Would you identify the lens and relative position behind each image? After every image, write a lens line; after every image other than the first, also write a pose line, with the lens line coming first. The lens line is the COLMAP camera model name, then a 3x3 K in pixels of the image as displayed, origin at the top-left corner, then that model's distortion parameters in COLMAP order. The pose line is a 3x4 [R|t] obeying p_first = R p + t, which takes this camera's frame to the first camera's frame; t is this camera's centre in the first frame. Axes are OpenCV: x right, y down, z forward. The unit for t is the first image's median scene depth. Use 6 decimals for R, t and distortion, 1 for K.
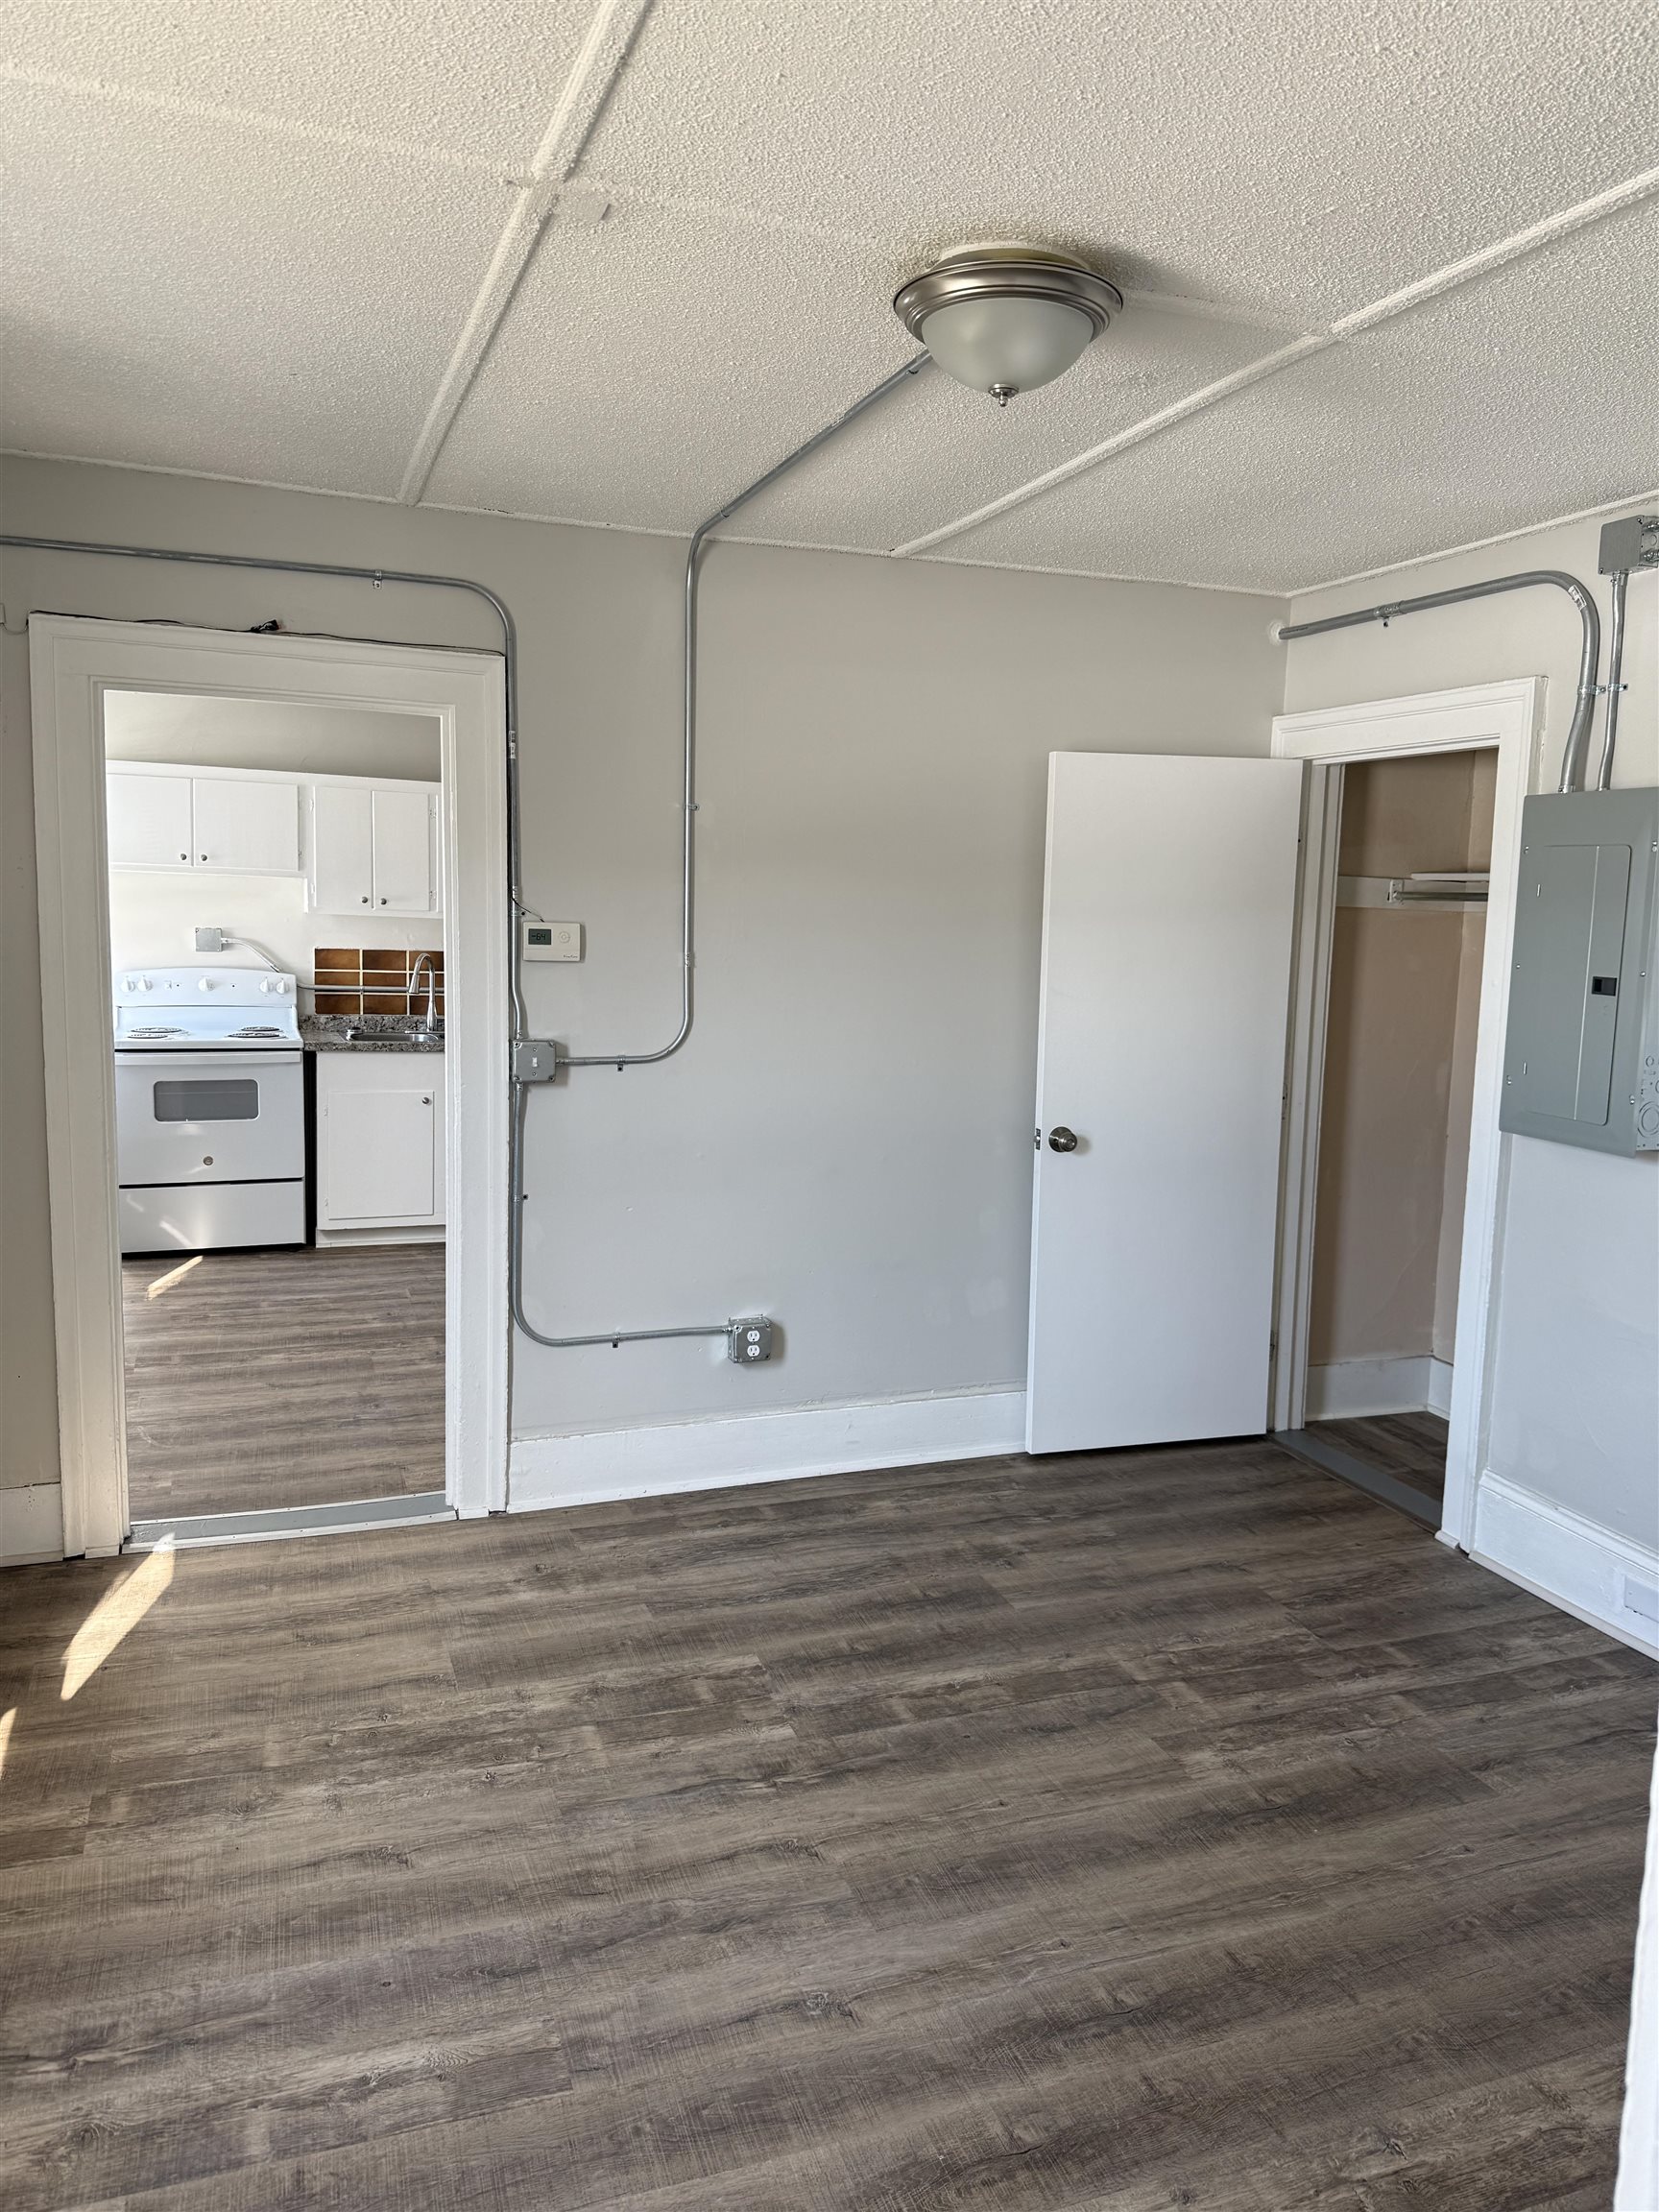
lens RADIAL K [[1561.8, 0, 835.7], [0, 1561.8, 1099.0], [0, 0, 1]] dist [0.028847, -0.000712]
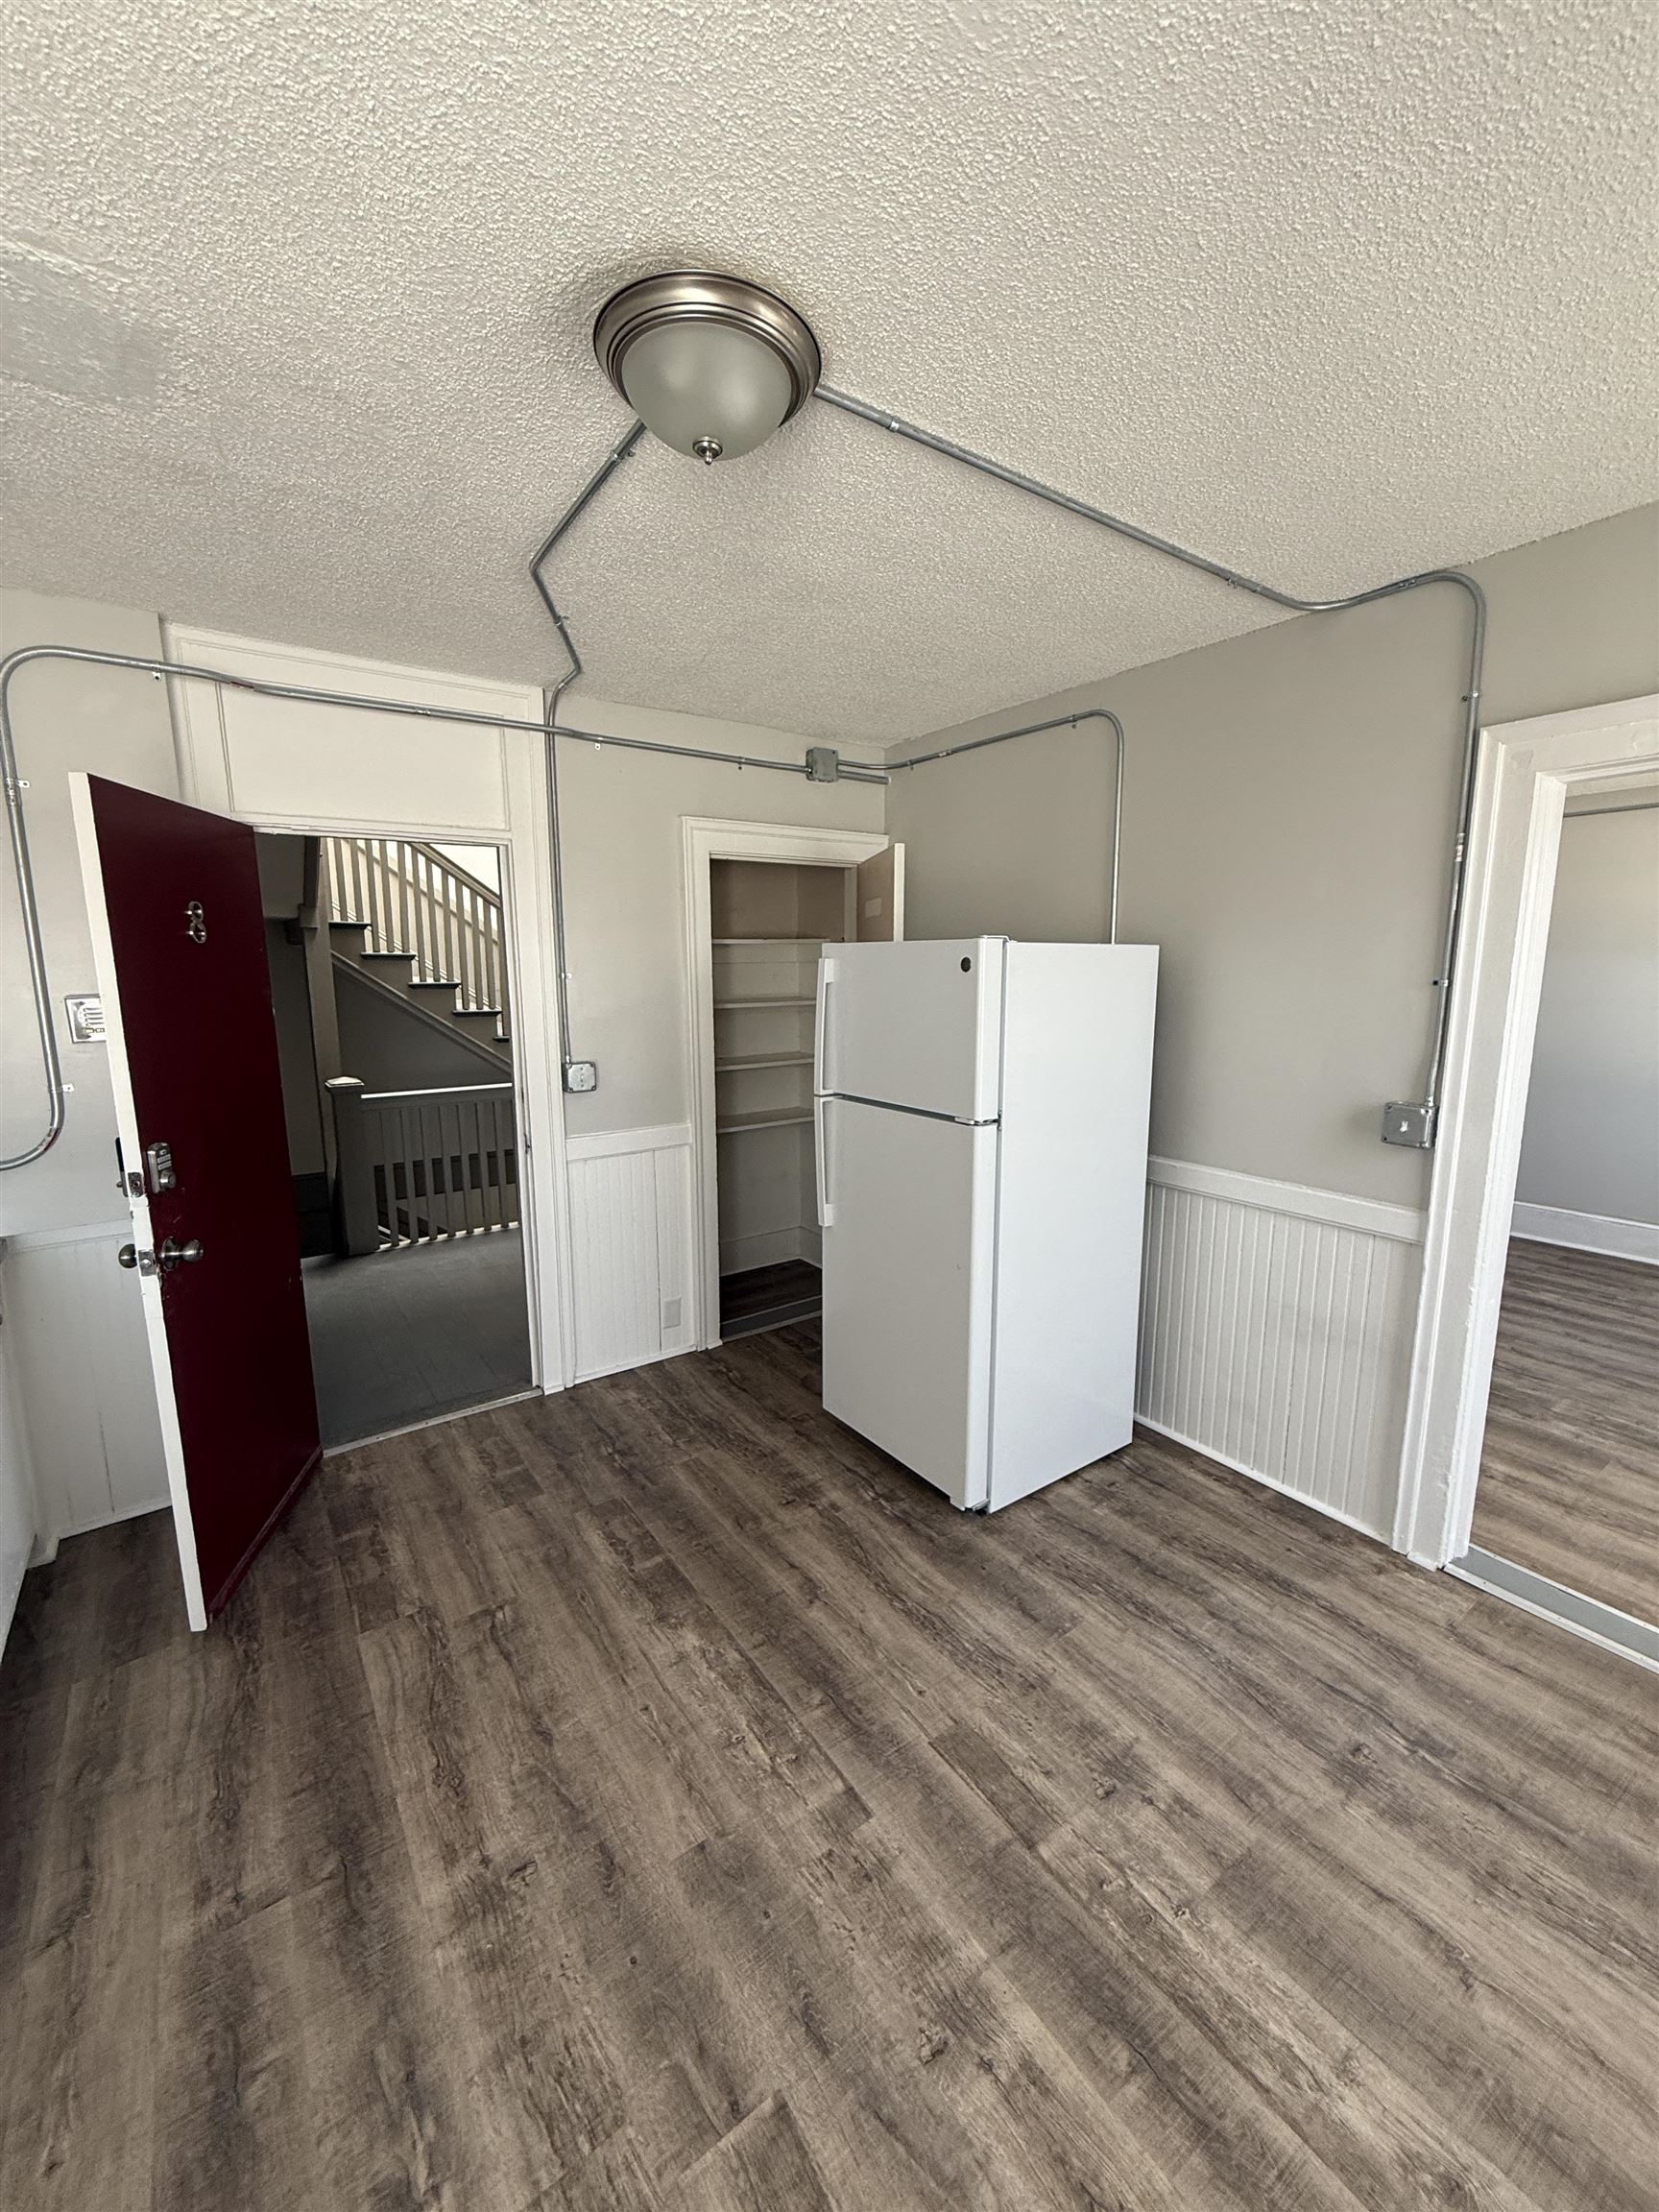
lens RADIAL K [[881.9, 0, 830.5], [0, 881.9, 1109.3], [0, 0, 1]] dist [0.001611, -0.000895]
pose [[-0.259609, -0.183861, 0.948050, -0.373193], [0.119728, 0.968007, 0.220518, -0.123206], [-0.958263, 0.170757, -0.229290, 0.865235]]
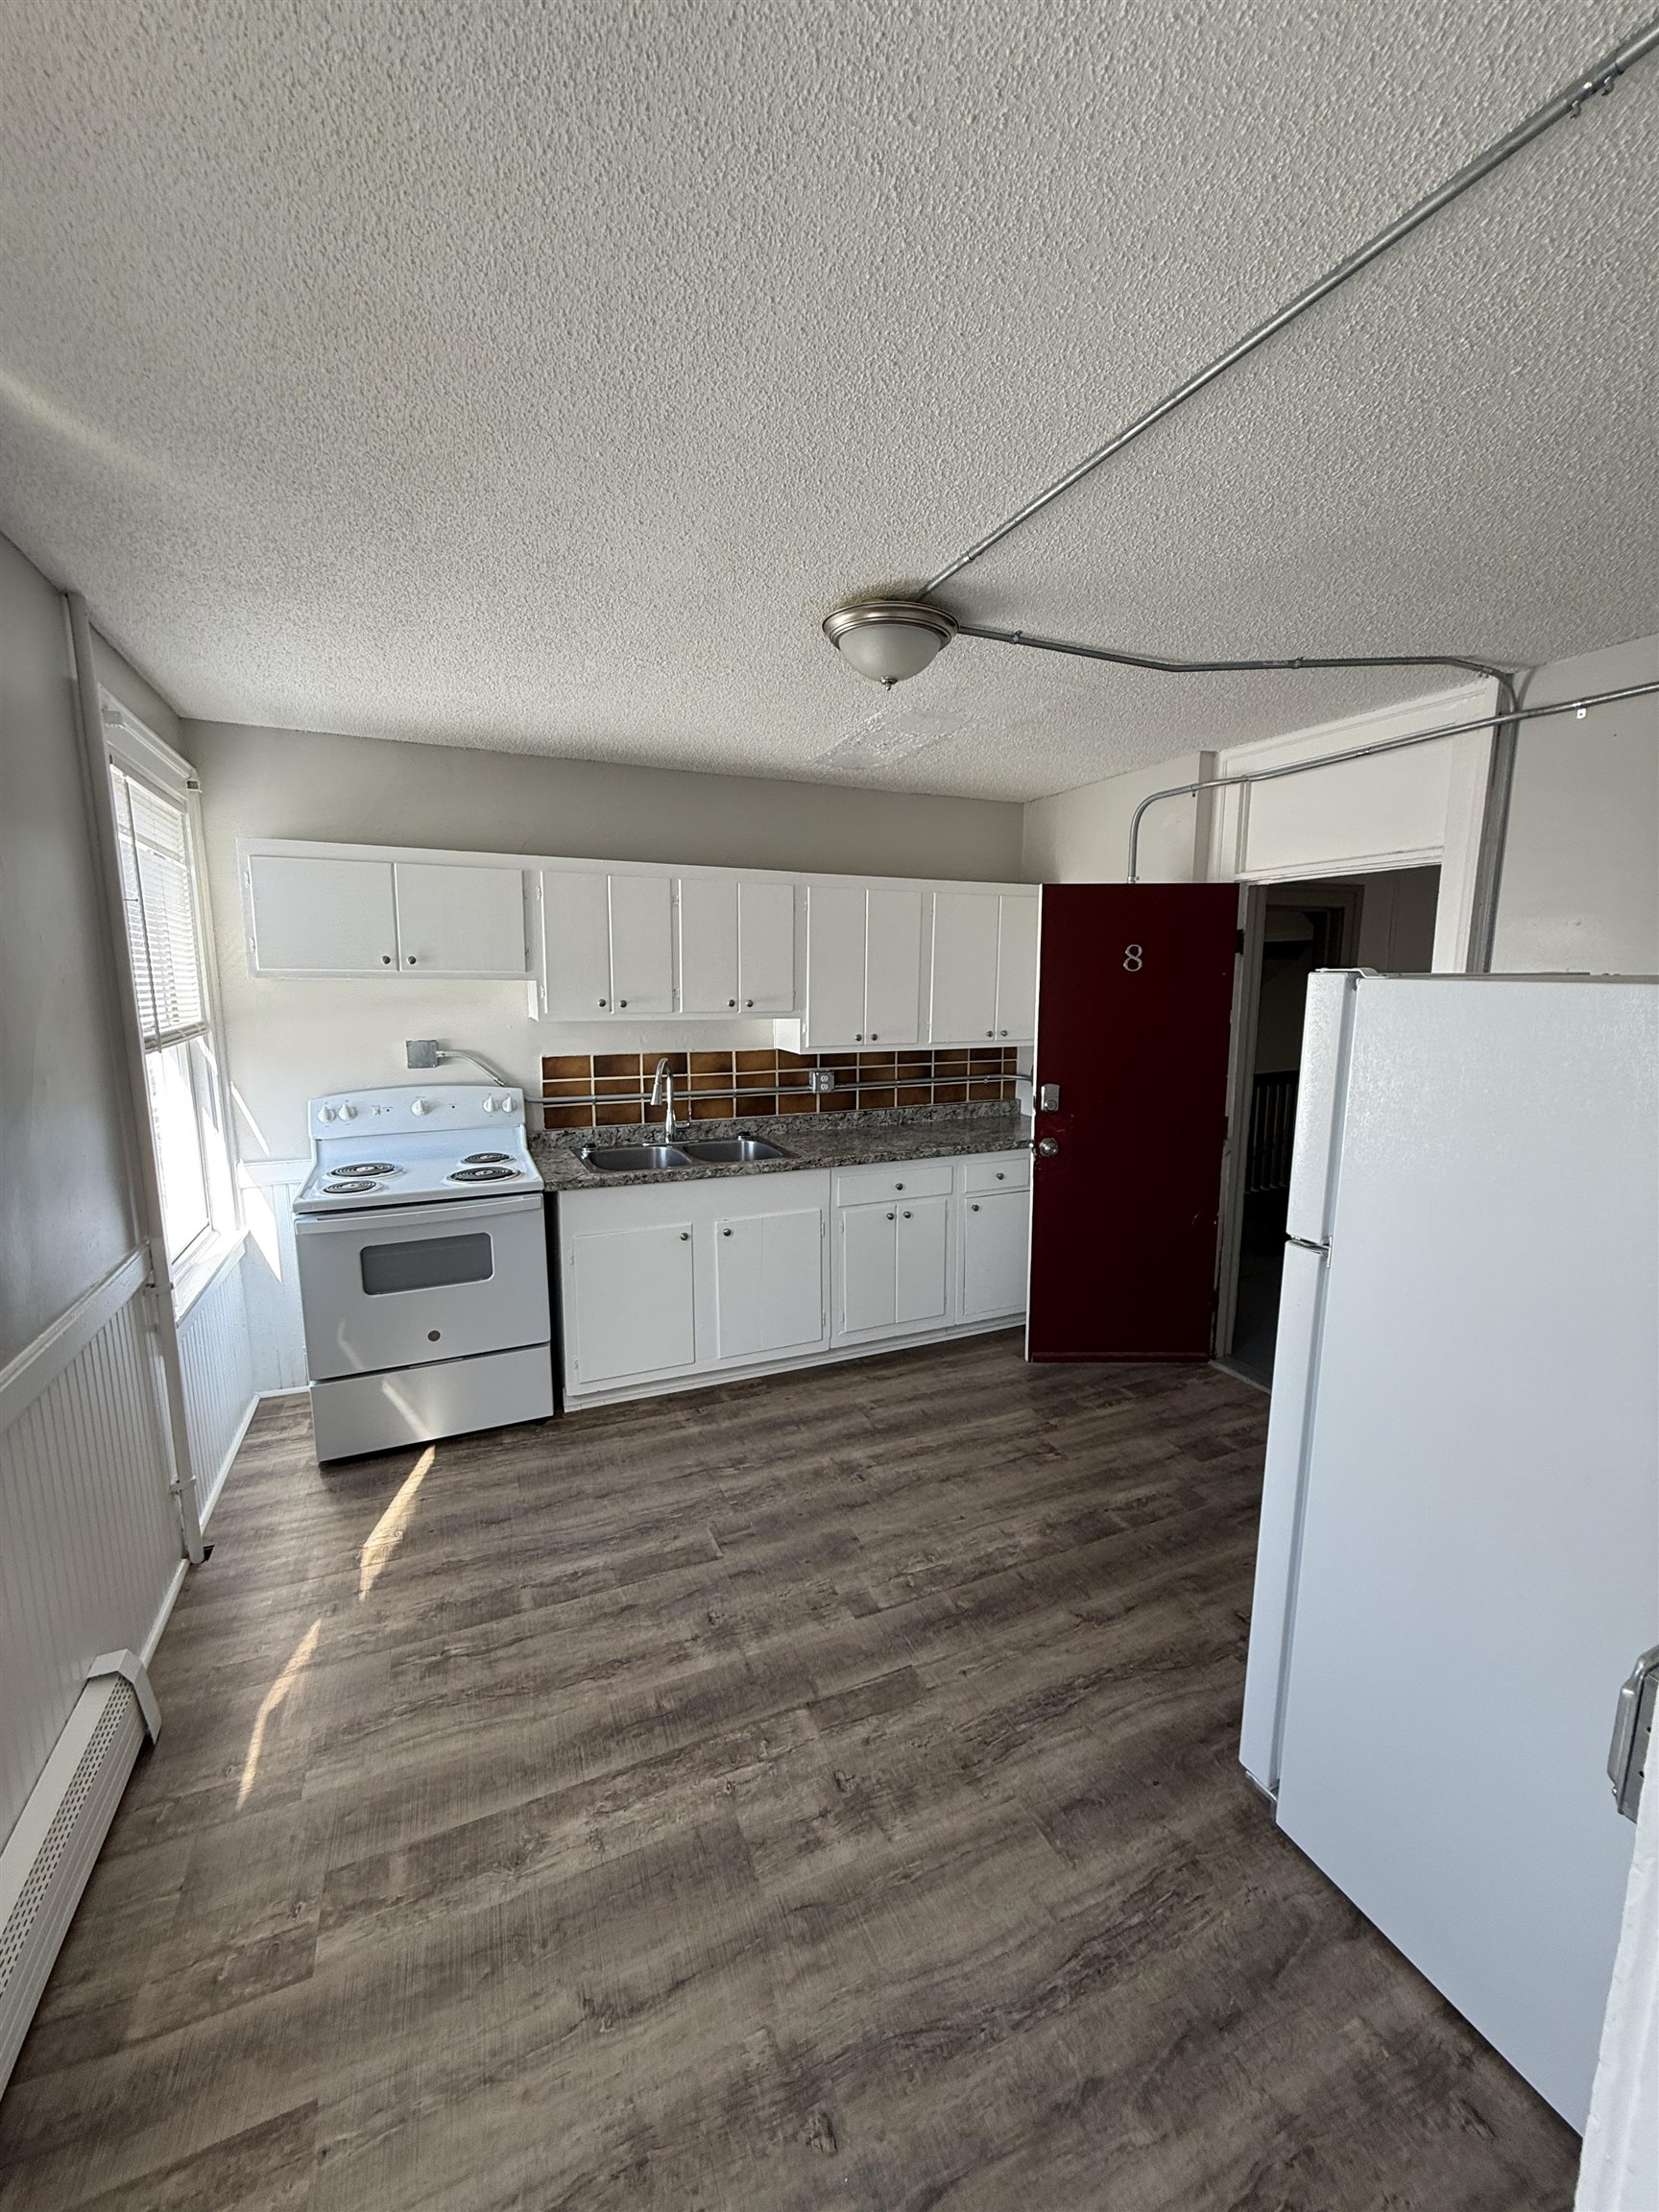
lens RADIAL K [[881.9, 0, 825.2], [0, 881.9, 1111.6], [0, 0, 1]] dist [0.001611, -0.000895]
pose [[0.998480, -0.030696, 0.045775, -0.205138], [0.029042, 0.998916, 0.036383, -0.082951], [-0.046842, -0.034998, 0.998289, 0.514546]]
